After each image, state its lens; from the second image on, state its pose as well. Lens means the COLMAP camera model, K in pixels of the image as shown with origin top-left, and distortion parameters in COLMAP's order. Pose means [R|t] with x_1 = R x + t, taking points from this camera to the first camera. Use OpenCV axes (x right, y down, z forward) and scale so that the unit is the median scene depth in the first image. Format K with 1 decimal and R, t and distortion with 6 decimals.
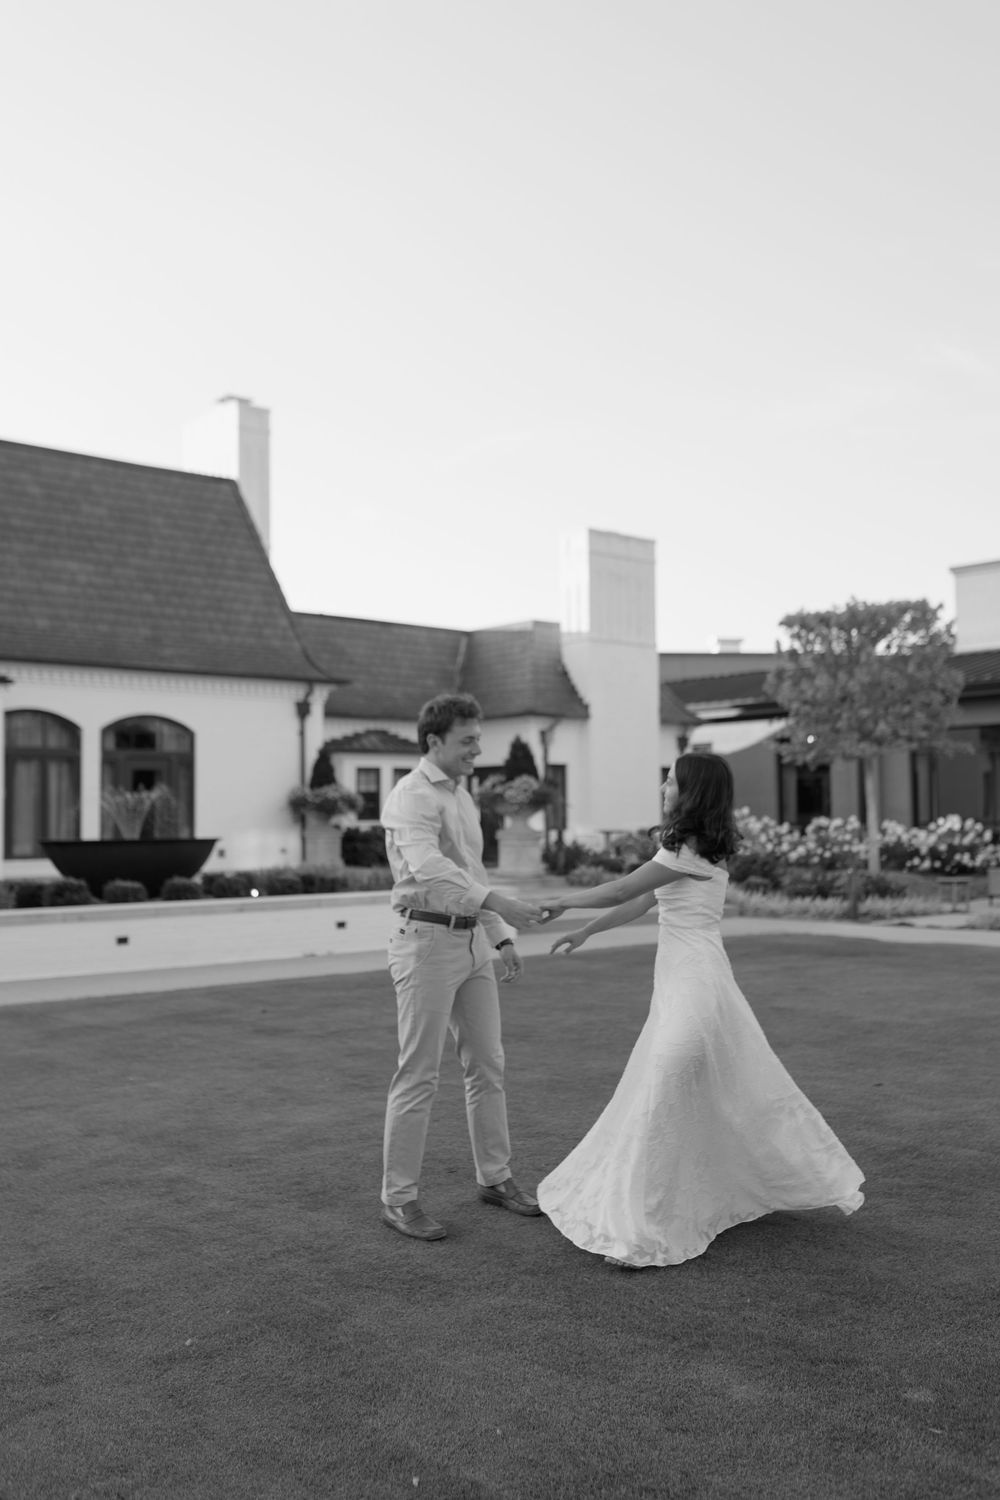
lens RADIAL K [[1444.2, 0, 488.7], [0, 1444.2, 748.9], [0, 0, 1]] dist [0.018837, 0.000000]
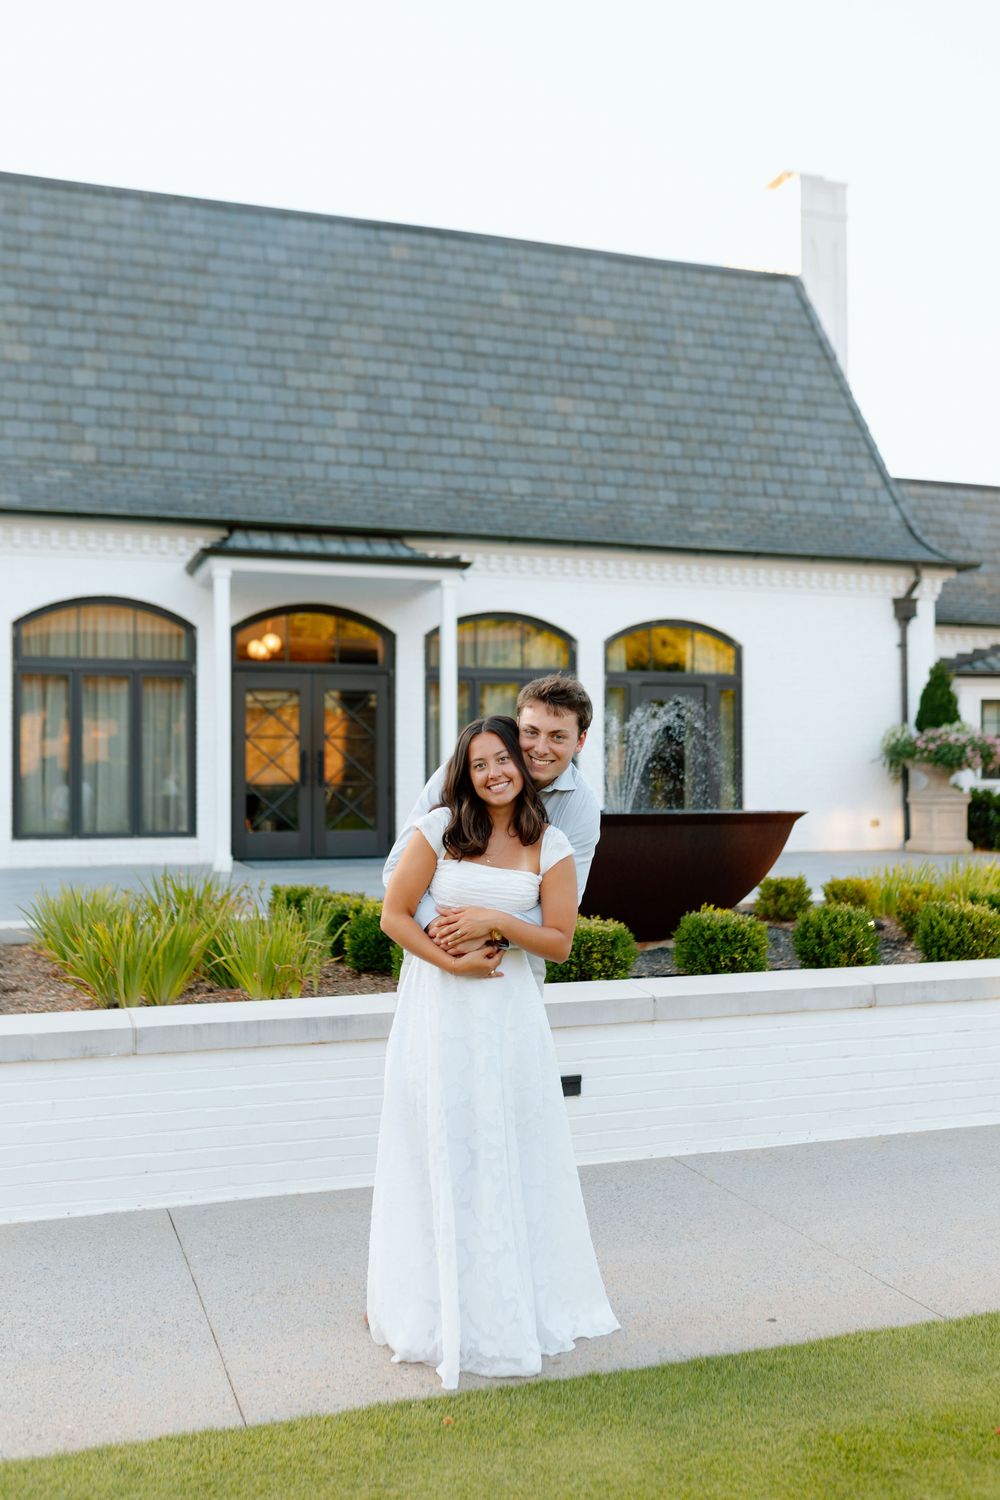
lens RADIAL K [[1444.2, 0, 495.9], [0, 1444.2, 747.6], [0, 0, 1]] dist [0.018837, 0.000000]
pose [[0.933180, -0.001241, -0.359408, -0.071185], [0.011307, 0.999600, 0.025908, 0.017758], [0.359232, -0.028241, 0.932821, 0.343021]]
